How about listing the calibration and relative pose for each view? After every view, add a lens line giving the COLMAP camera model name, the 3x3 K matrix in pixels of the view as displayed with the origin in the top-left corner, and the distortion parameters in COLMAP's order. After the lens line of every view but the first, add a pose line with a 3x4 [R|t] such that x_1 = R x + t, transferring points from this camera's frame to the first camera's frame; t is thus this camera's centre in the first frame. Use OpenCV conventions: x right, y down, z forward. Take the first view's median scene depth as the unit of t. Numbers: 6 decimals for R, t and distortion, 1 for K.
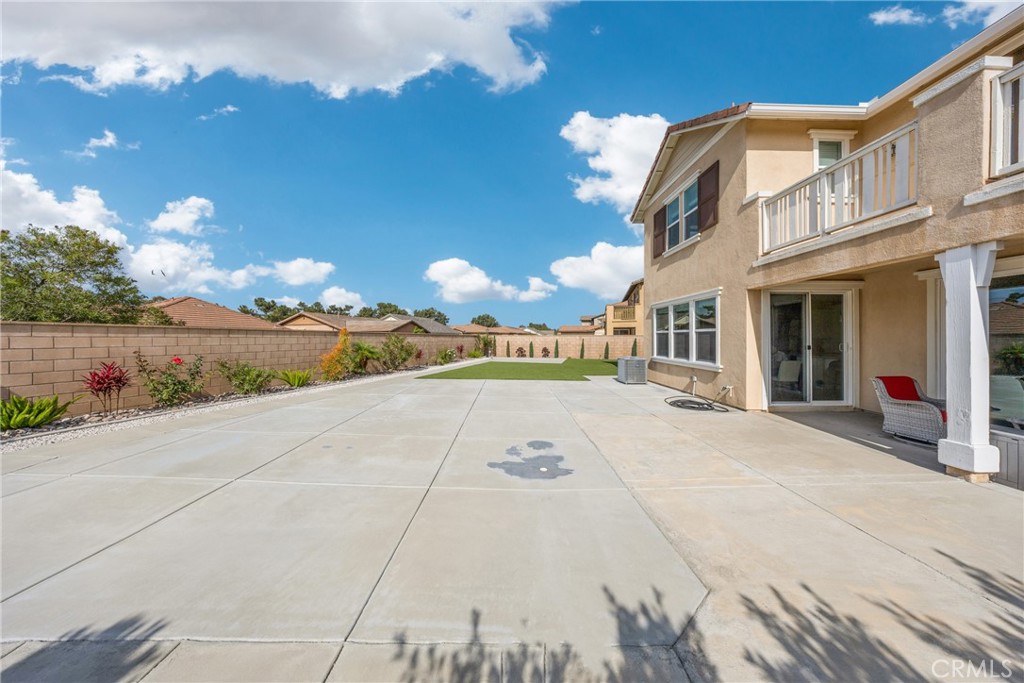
lens RADIAL K [[300.7, 0, 514.0], [0, 300.7, 336.6], [0, 0, 1]] dist [0.000987, 0.000210]
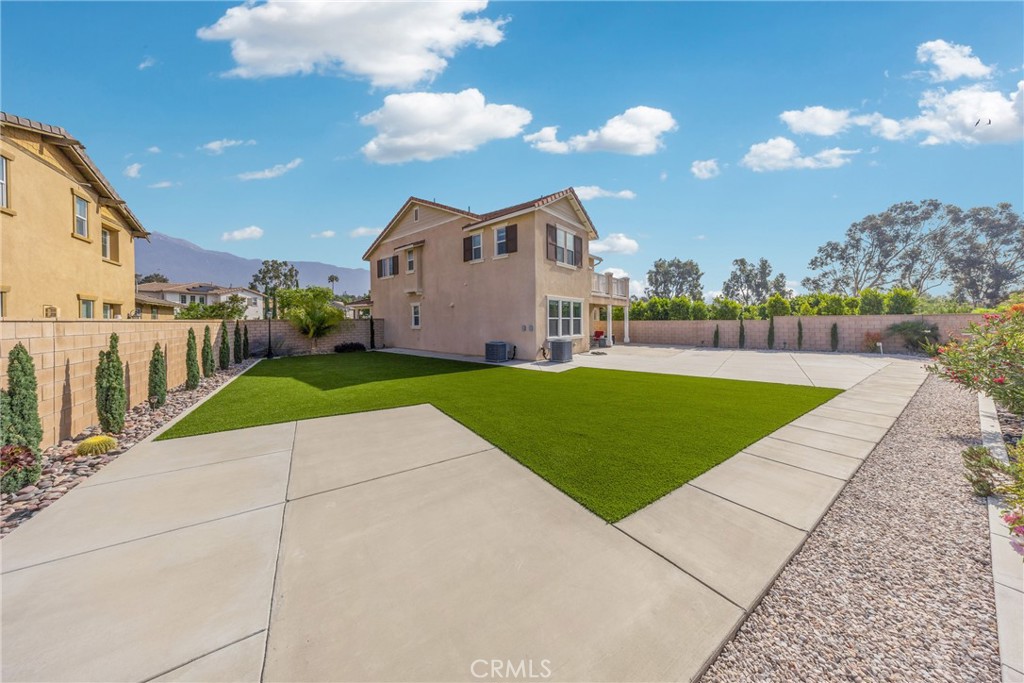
lens RADIAL K [[309.6, 0, 513.3], [0, 309.6, 320.3], [0, 0, 1]] dist [0.001507, -0.000009]
pose [[-0.763347, 0.004462, 0.645974, -0.323078], [0.005600, 0.999984, -0.000289, -0.010225], [-0.645965, 0.003397, -0.763360, 2.662433]]
